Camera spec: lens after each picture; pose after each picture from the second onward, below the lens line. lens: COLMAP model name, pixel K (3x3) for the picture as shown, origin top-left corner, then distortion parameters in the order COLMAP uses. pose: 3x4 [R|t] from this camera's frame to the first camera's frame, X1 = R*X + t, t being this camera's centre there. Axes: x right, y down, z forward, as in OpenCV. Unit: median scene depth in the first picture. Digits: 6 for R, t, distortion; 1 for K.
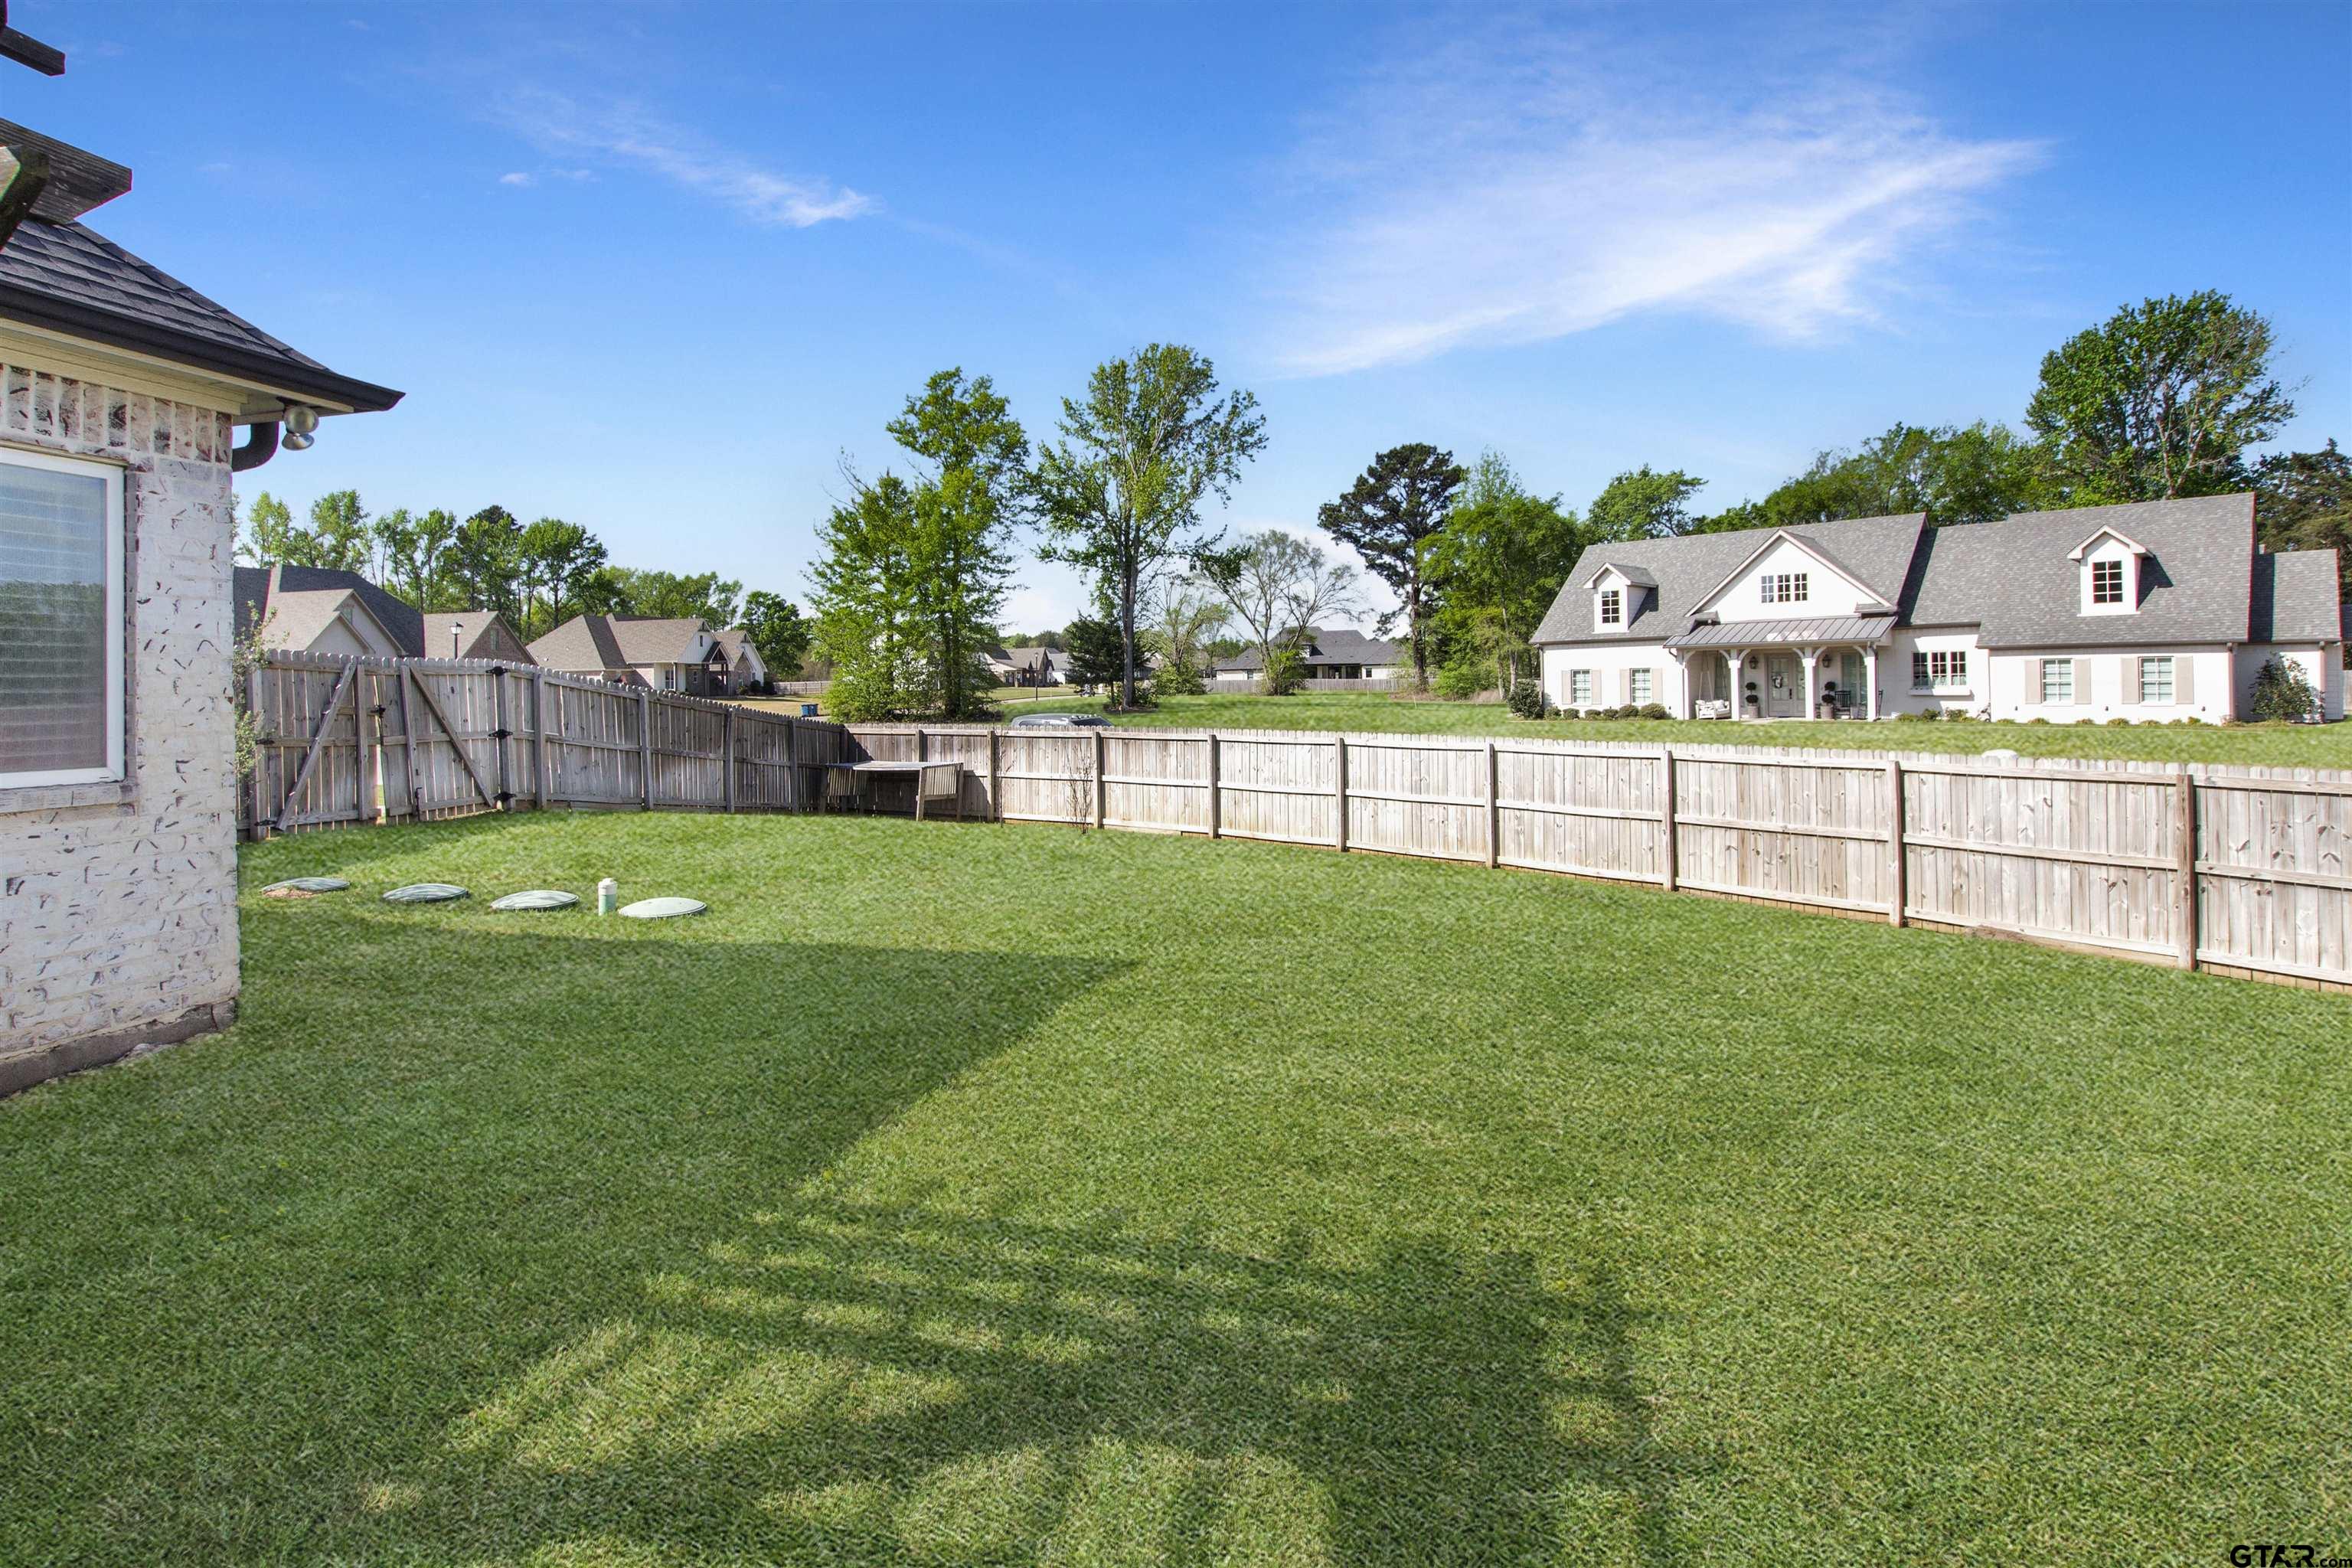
lens RADIAL K [[1121.2, 0, 1153.5], [0, 1121.2, 730.5], [0, 0, 1]] dist [-0.020742, -0.000200]
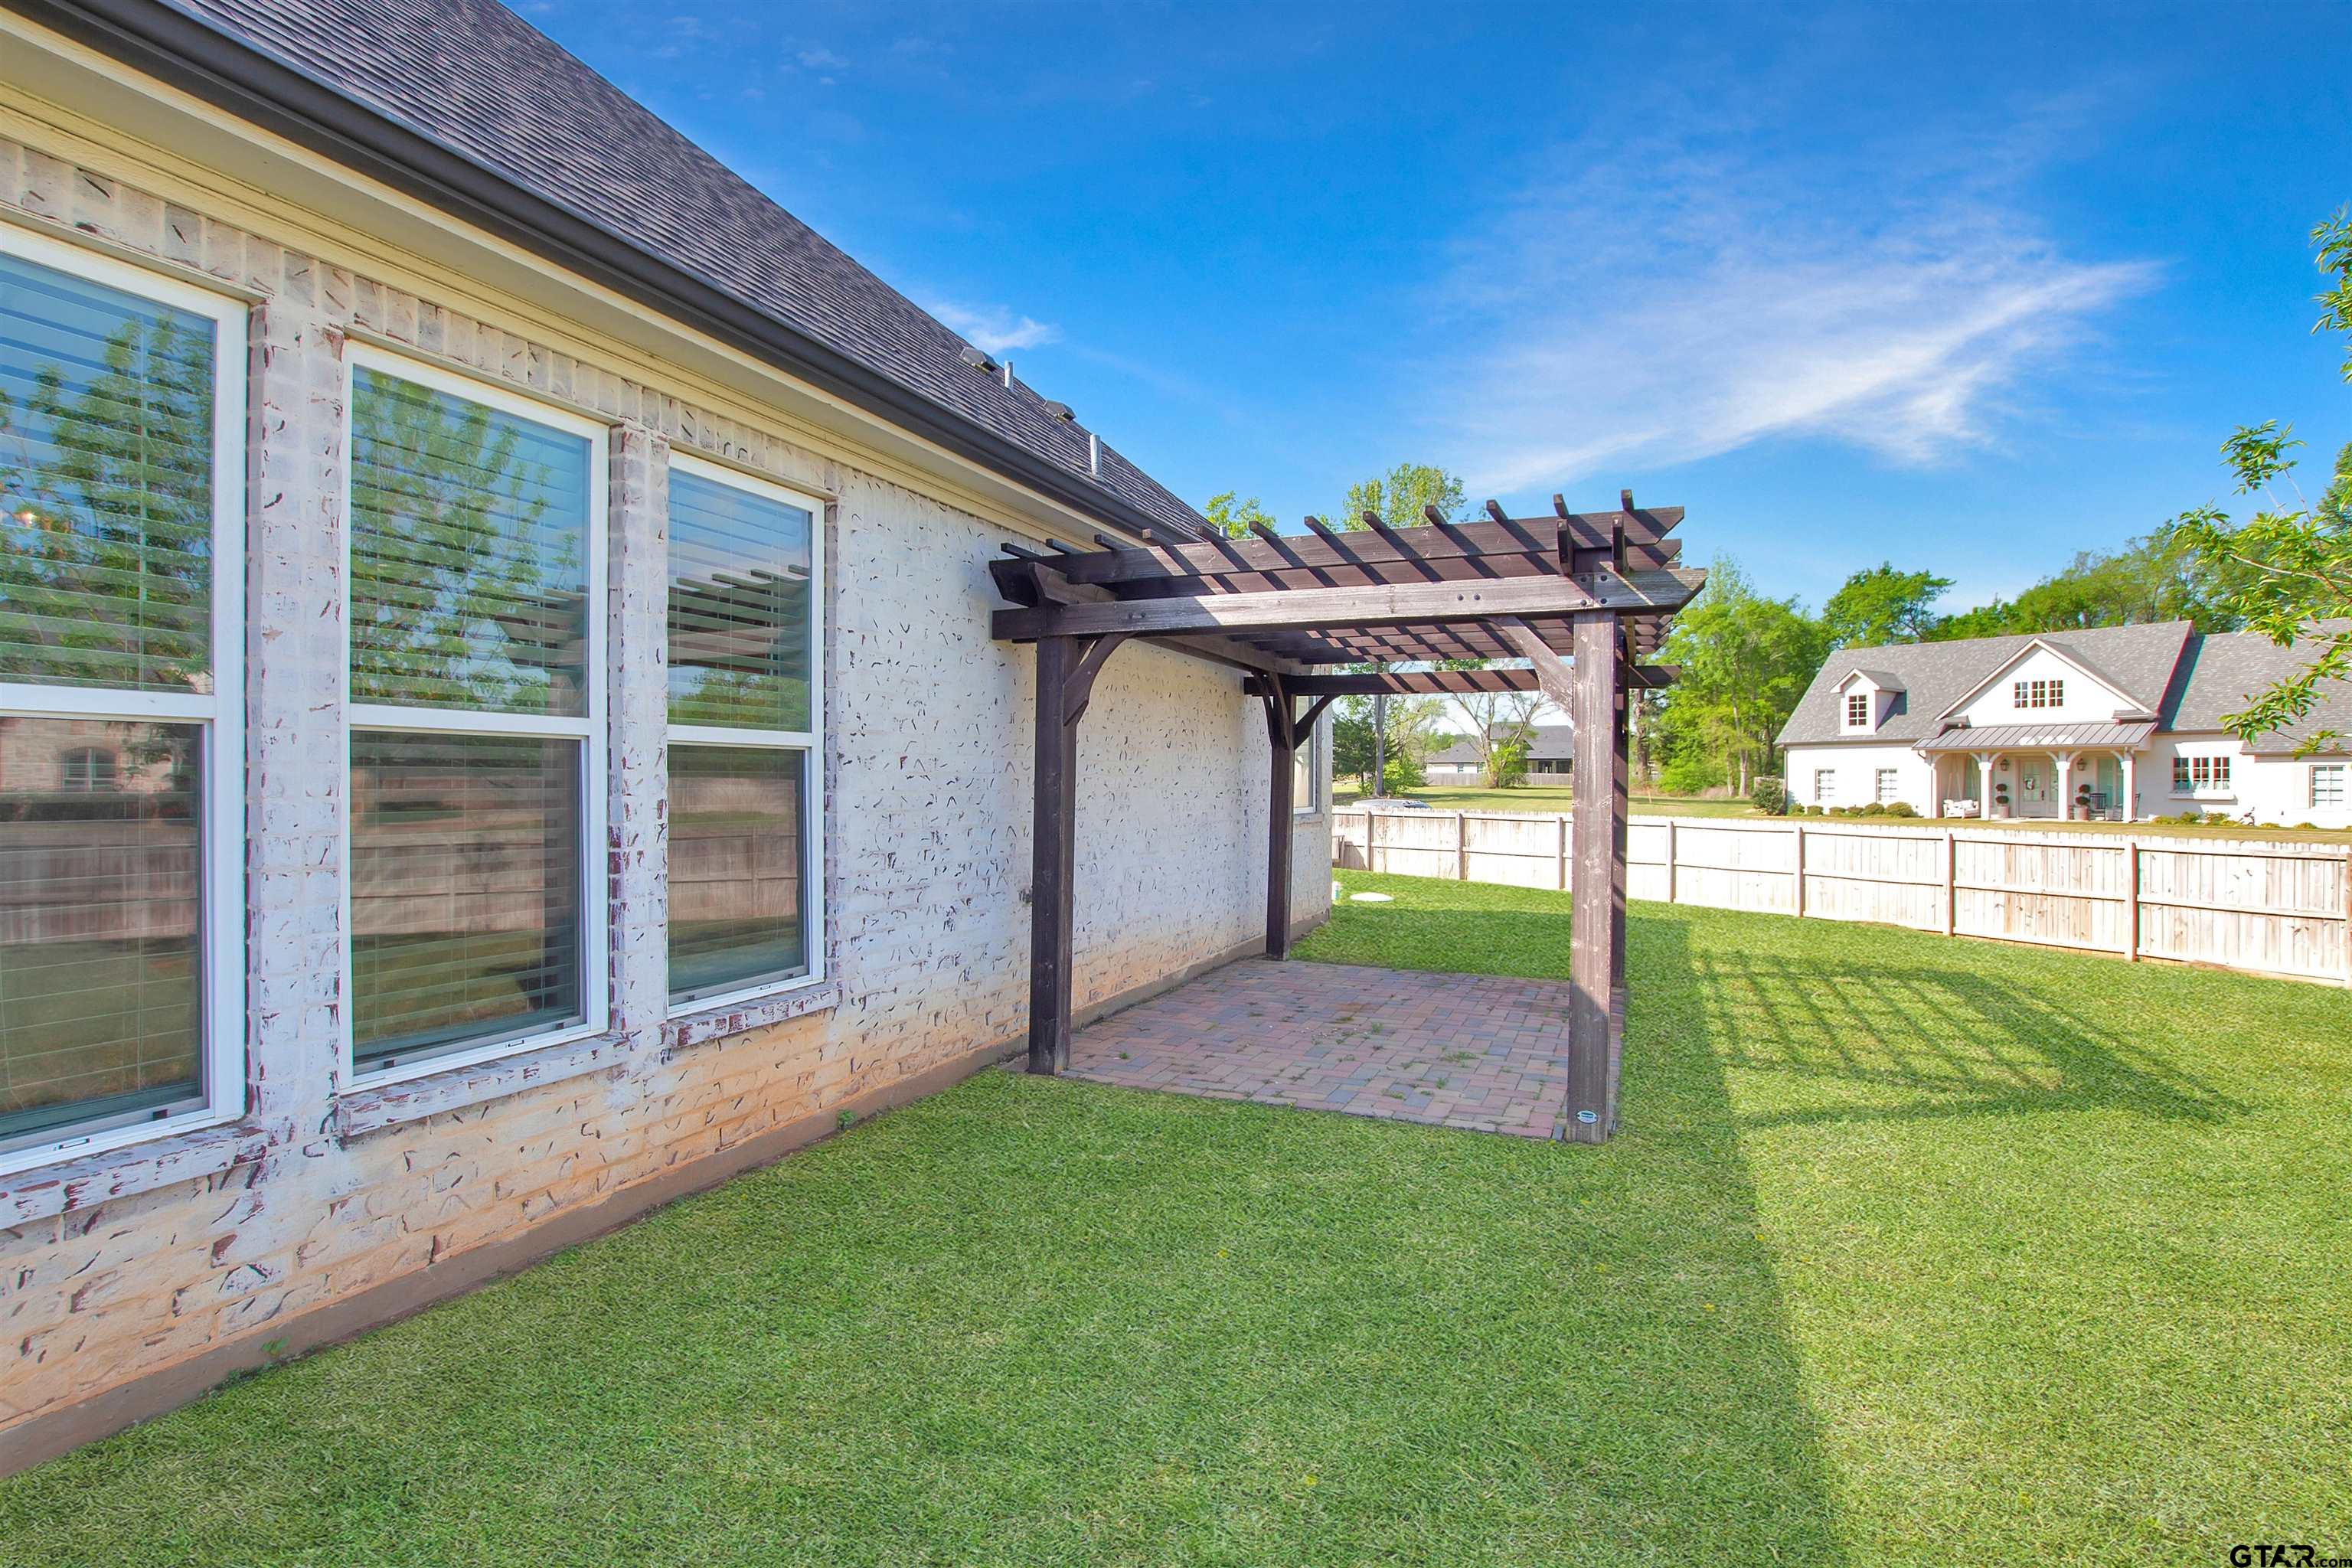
lens RADIAL K [[1114.0, 0, 1160.7], [0, 1114.0, 822.8], [0, 0, 1]] dist [-0.017530, -0.001303]
pose [[0.988106, 0.021485, -0.152269, -0.088254], [-0.021142, 0.999769, 0.003871, 0.006373], [0.152317, -0.000606, 0.988331, -0.147459]]
